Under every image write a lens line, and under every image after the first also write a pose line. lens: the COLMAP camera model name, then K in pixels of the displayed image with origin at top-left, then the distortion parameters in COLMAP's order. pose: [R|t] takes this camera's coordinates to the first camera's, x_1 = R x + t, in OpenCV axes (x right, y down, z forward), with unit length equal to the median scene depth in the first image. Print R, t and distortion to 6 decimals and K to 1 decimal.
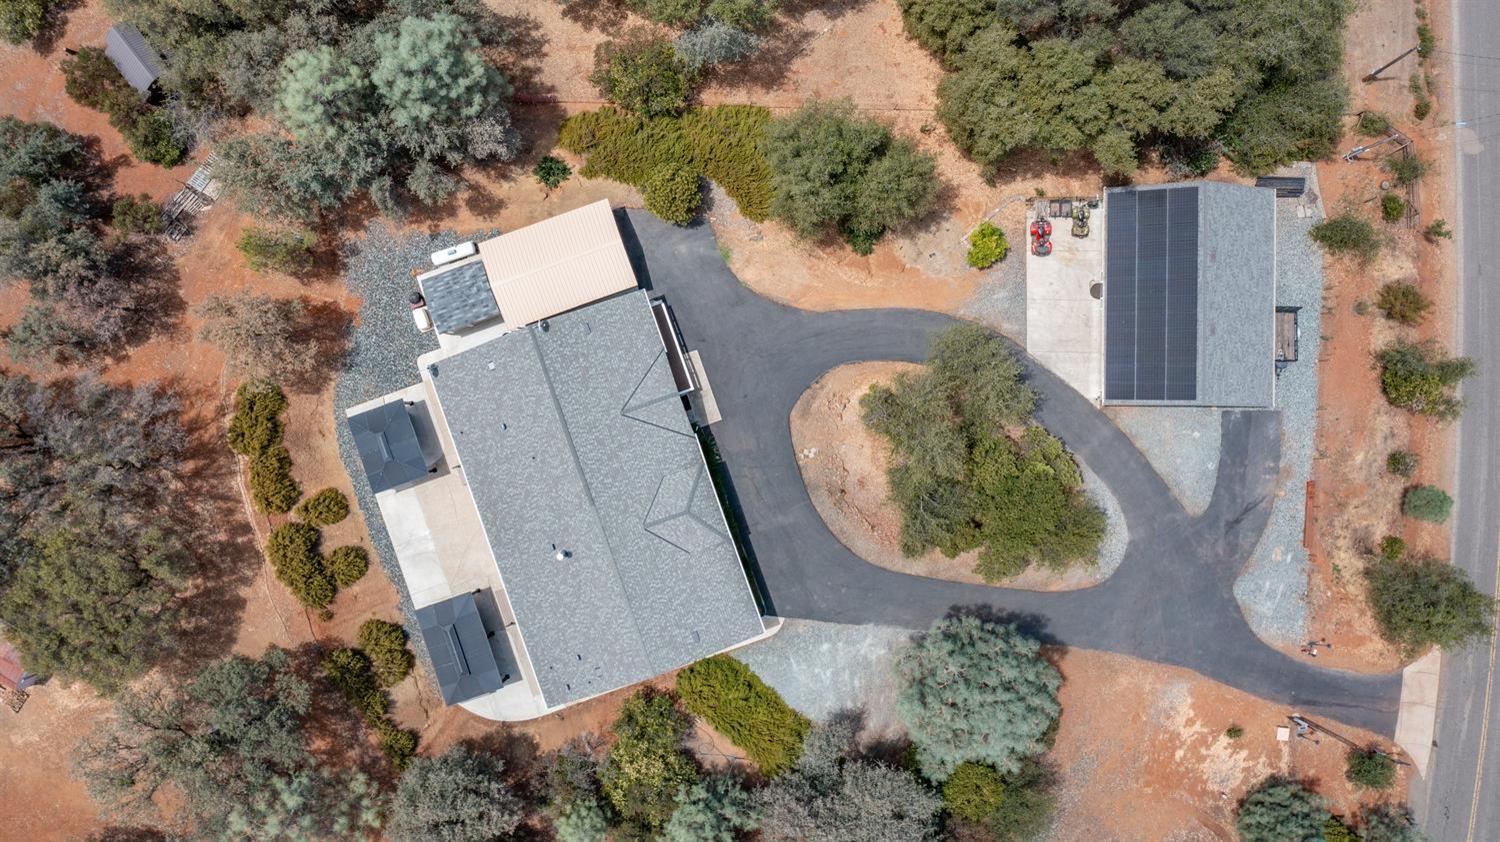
lens RADIAL K [[1206.1, 0, 750.0], [0, 1206.1, 421.0], [0, 0, 1]] dist [-0.017218, 0.005802]
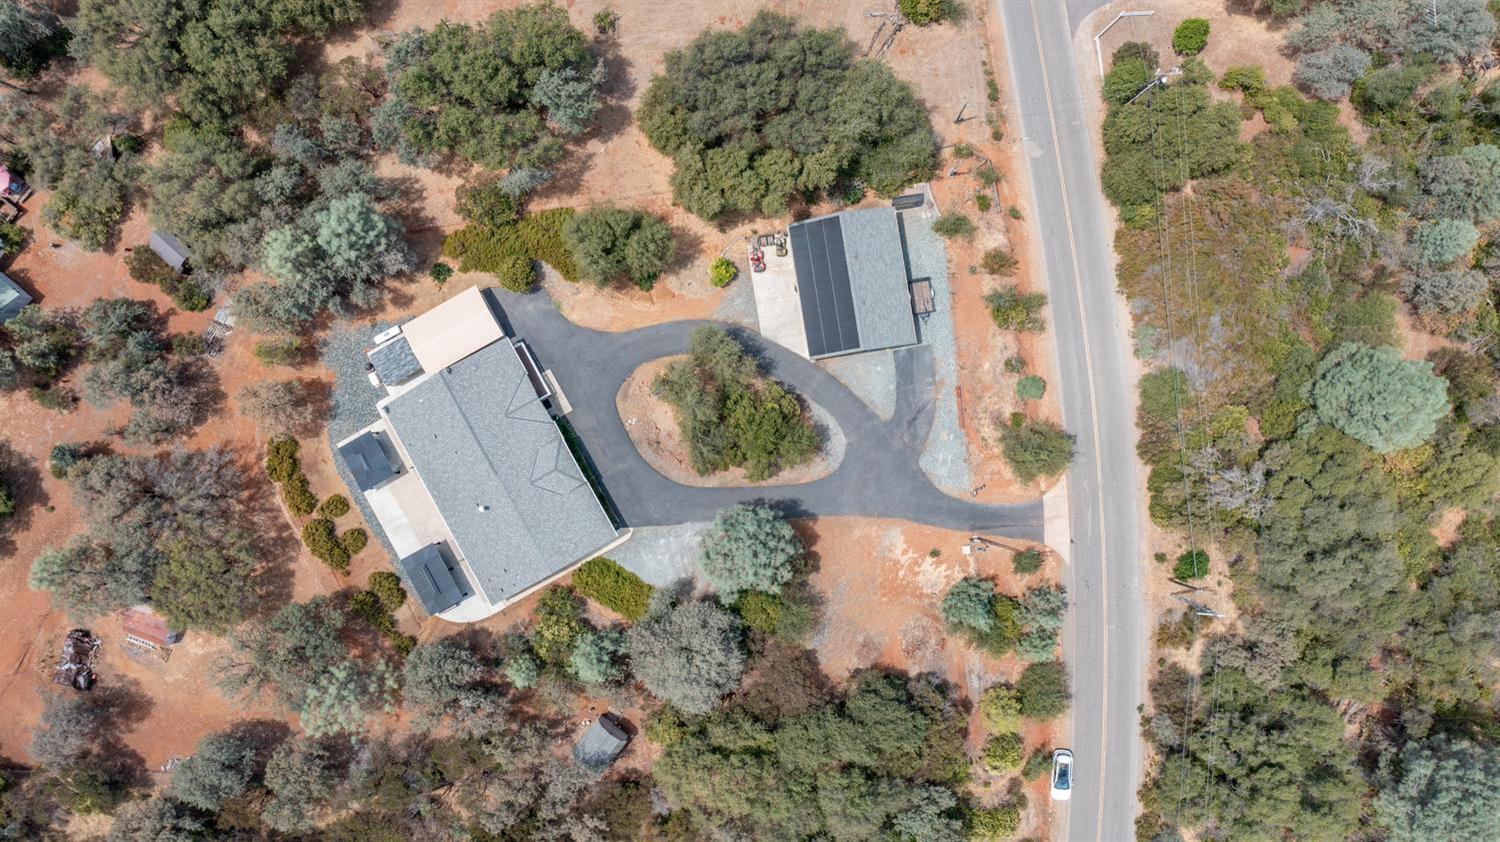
lens RADIAL K [[1206.1, 0, 750.0], [0, 1206.1, 421.0], [0, 0, 1]] dist [-0.017218, 0.005802]
pose [[0.985891, -0.167381, -0.001407, 0.205800], [0.167378, 0.985891, -0.002117, 0.055294], [0.001742, 0.001852, 0.999997, -0.577552]]
